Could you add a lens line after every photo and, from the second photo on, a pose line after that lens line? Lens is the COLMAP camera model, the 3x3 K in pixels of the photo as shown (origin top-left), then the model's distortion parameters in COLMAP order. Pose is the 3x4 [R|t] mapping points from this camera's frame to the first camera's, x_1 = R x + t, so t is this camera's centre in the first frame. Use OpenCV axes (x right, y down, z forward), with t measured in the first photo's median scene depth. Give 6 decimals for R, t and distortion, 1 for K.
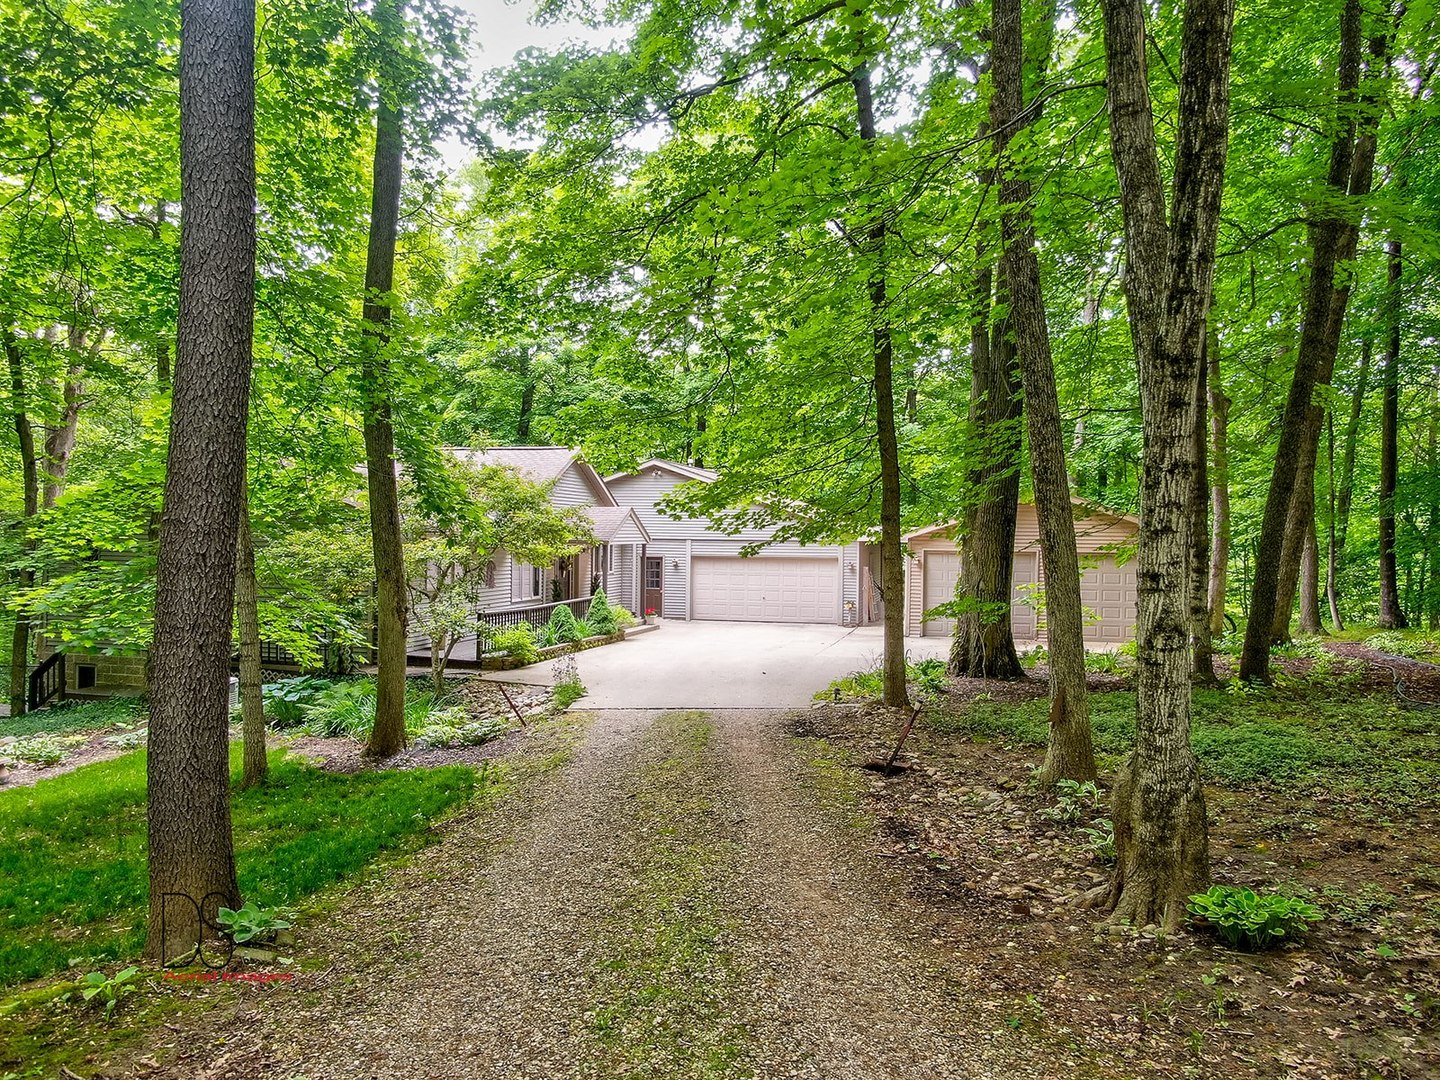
lens RADIAL K [[1026.0, 0, 706.7], [0, 1026.0, 537.1], [0, 0, 1]] dist [-0.000578, 0.010413]
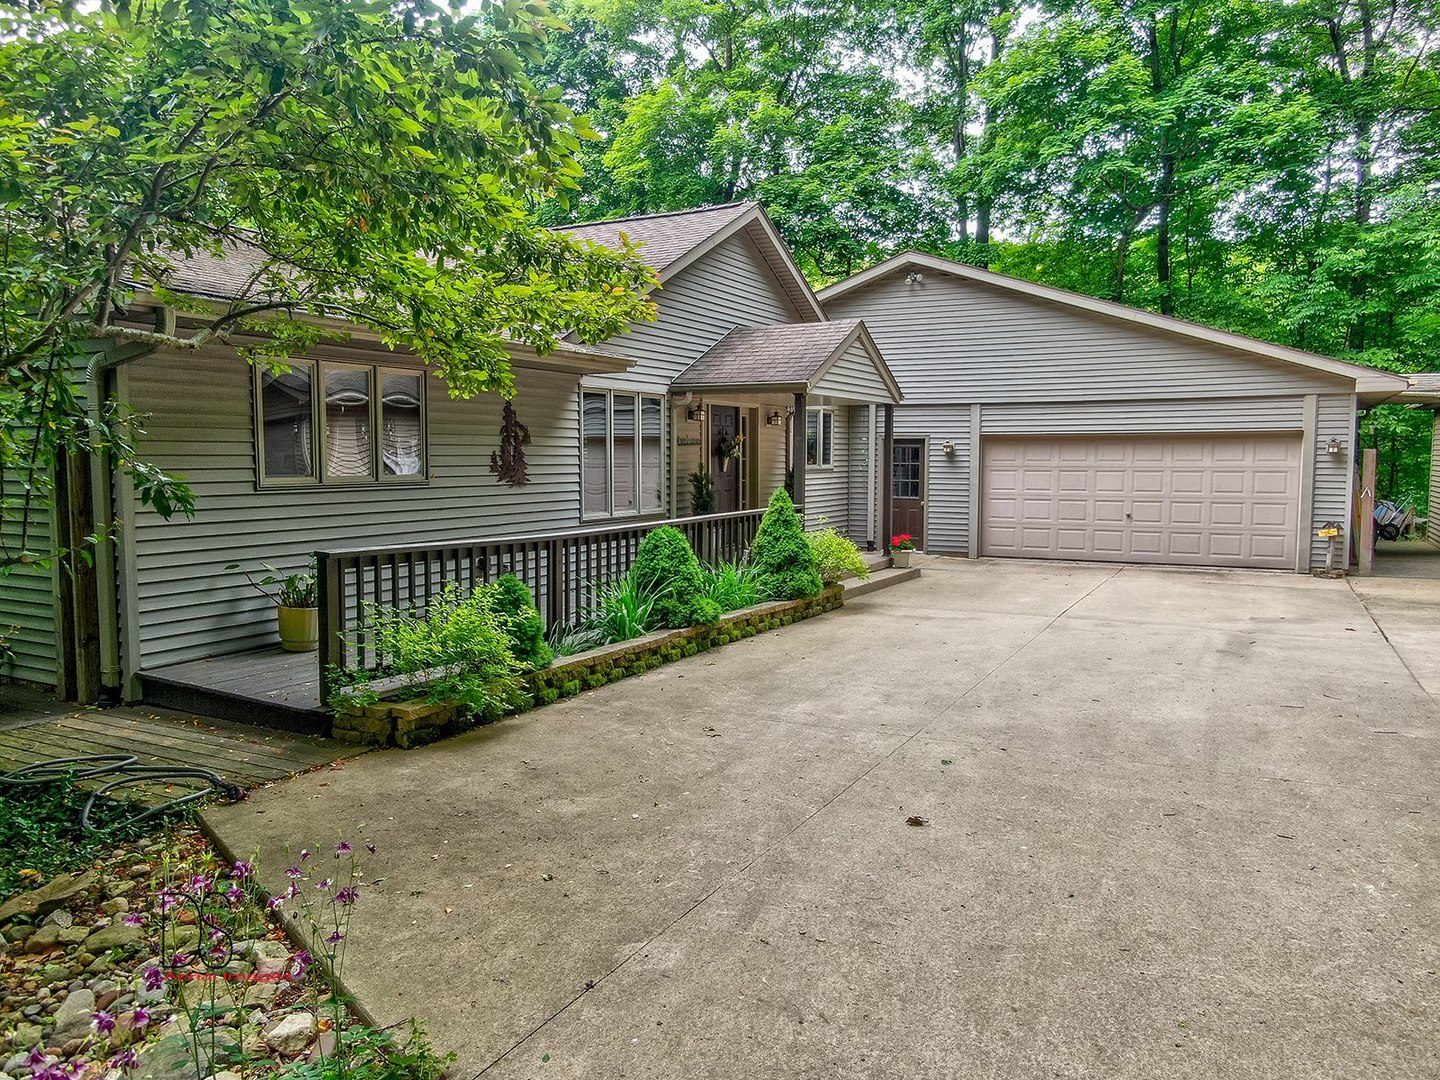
lens RADIAL K [[1026.0, 0, 720.7], [0, 1026.0, 541.1], [0, 0, 1]] dist [-0.000578, 0.010413]
pose [[0.973603, 0.008709, -0.228080, -0.034970], [0.009602, 0.996824, 0.079053, 0.041810], [0.228044, -0.079156, 0.970428, 0.645085]]
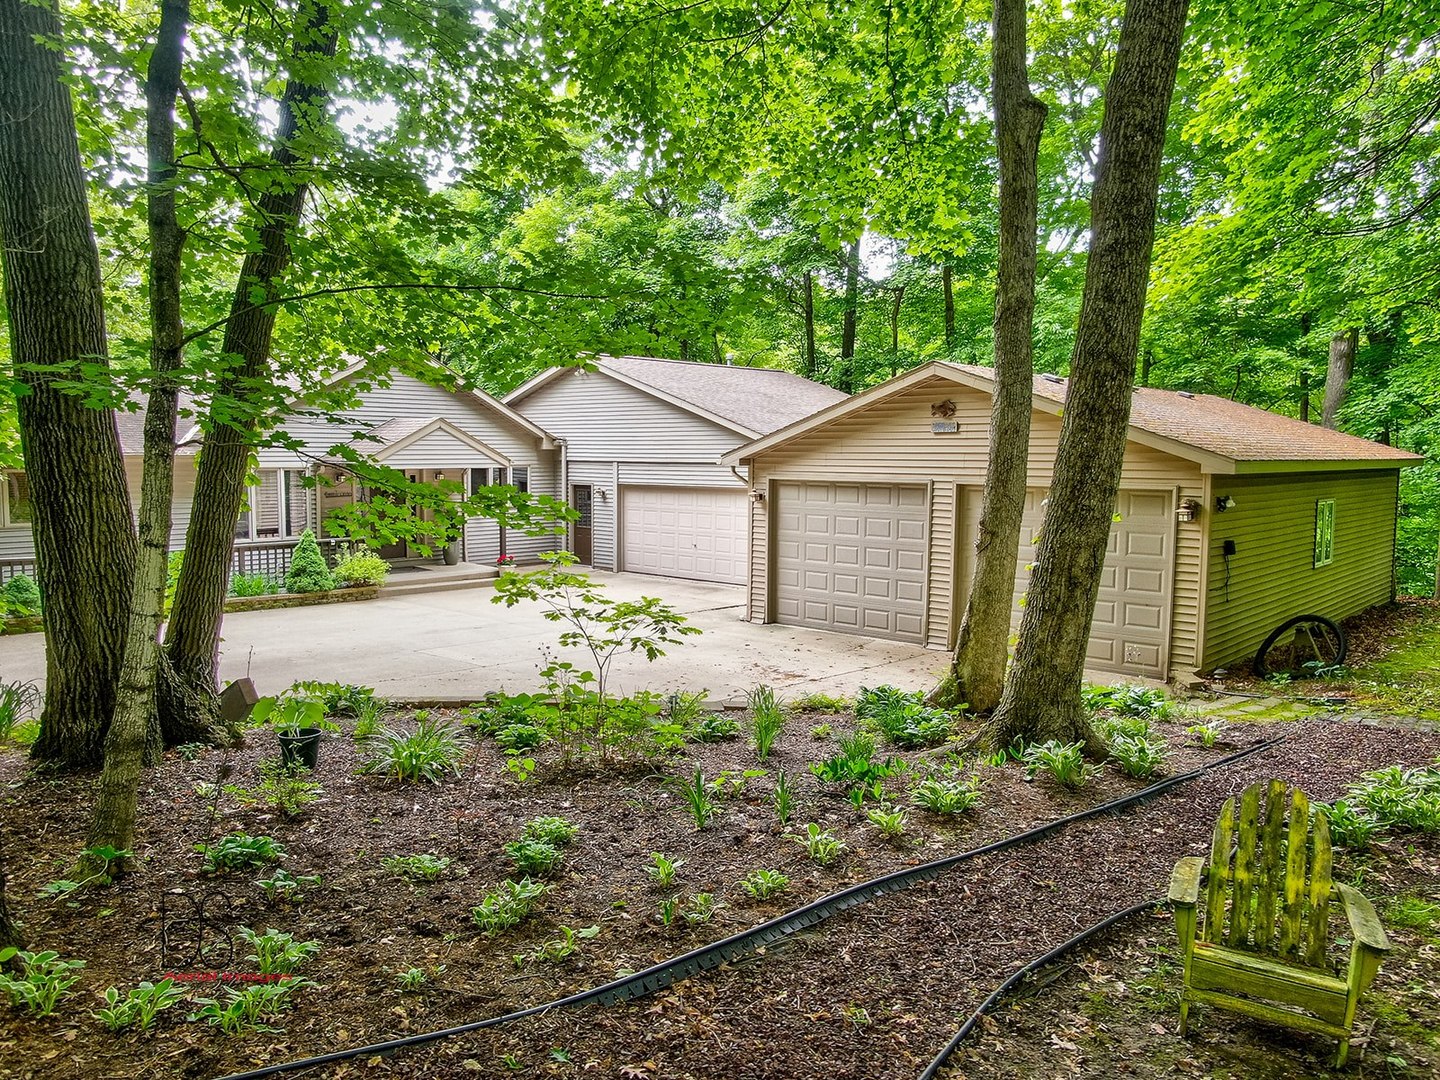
lens RADIAL K [[1026.0, 0, 724.3], [0, 1026.0, 539.5], [0, 0, 1]] dist [-0.000578, 0.010413]
pose [[0.894763, 0.042230, -0.444539, 0.534156], [-0.010372, 0.997215, 0.073856, 0.004511], [0.446420, -0.061473, 0.892709, 0.541891]]
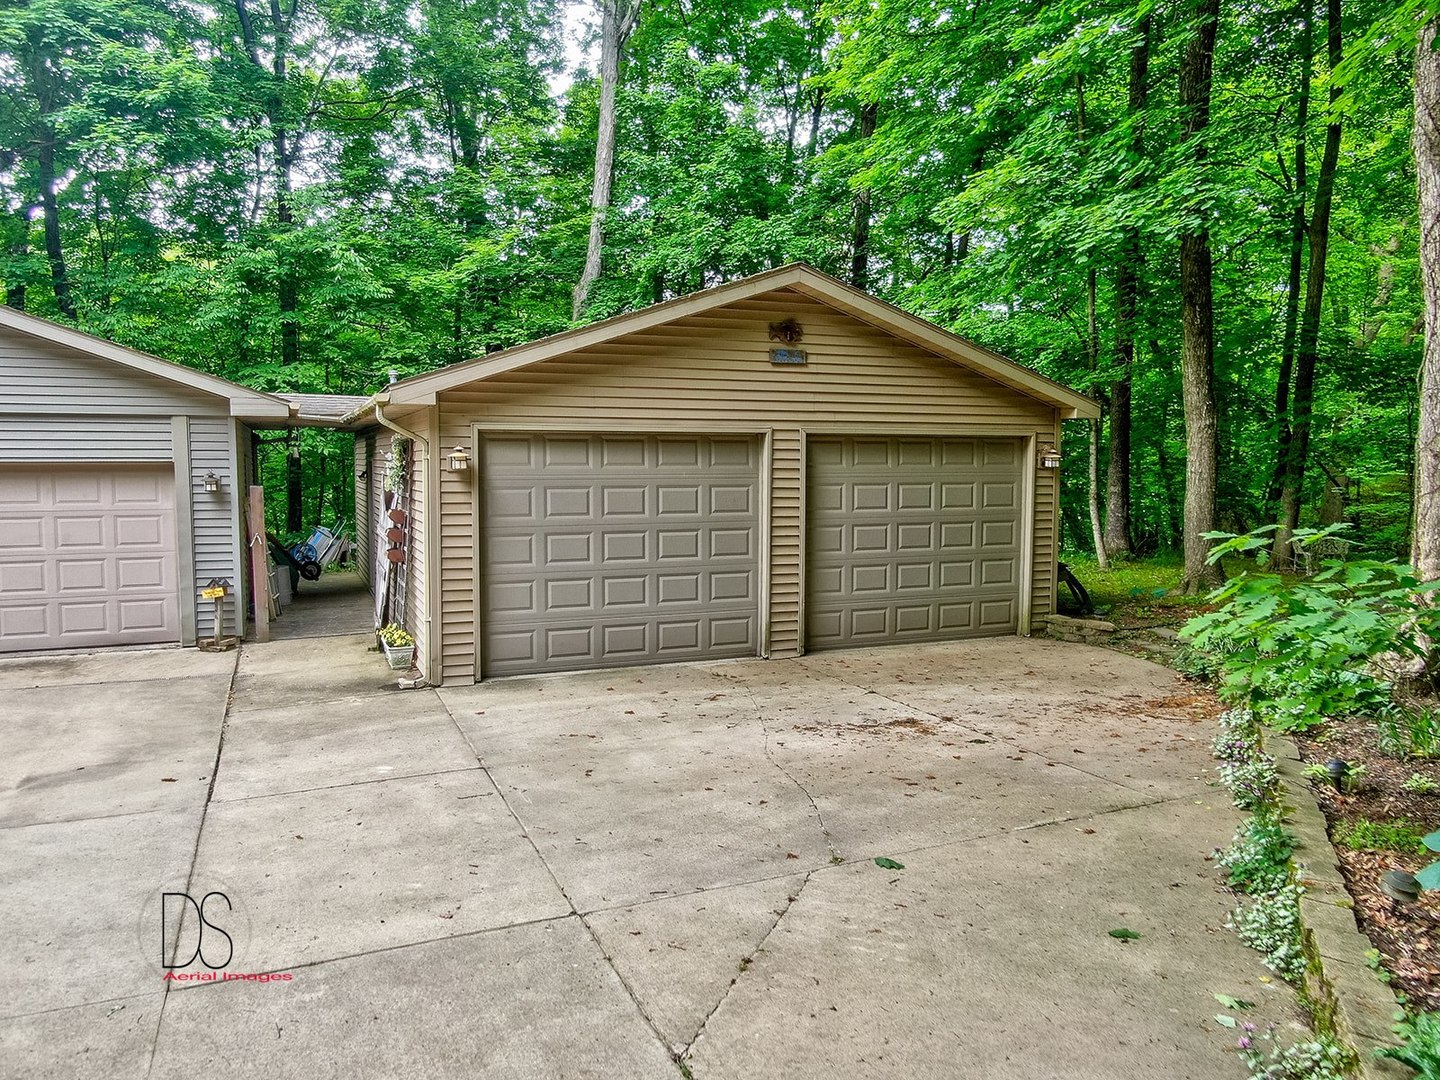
lens RADIAL K [[1026.0, 0, 718.2], [0, 1026.0, 541.4], [0, 0, 1]] dist [-0.000578, 0.010413]
pose [[0.788116, -0.054911, 0.613073, 0.075141], [0.004121, 0.996461, 0.083953, 0.024634], [-0.615513, -0.063639, 0.785553, 0.806834]]
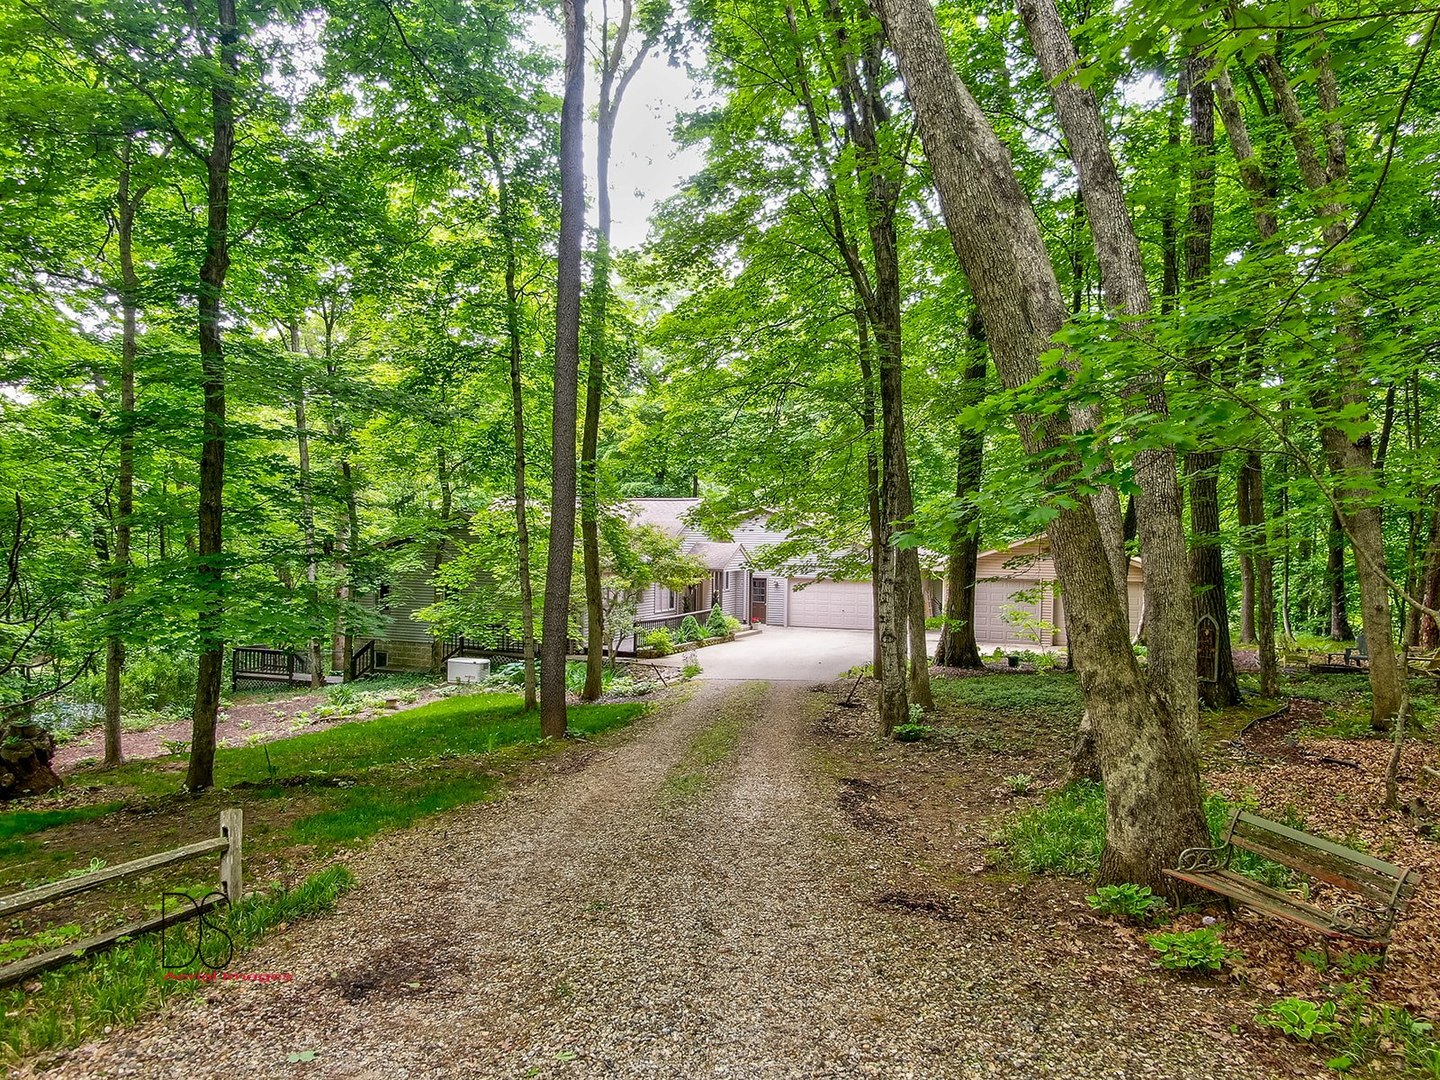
lens RADIAL K [[1026.0, 0, 724.9], [0, 1026.0, 544.2], [0, 0, 1]] dist [-0.000578, 0.010413]
pose [[0.993833, 0.003882, -0.110823, 0.069529], [-0.003553, 0.999989, 0.003171, -0.040117], [0.110834, -0.002757, 0.993835, -0.439673]]
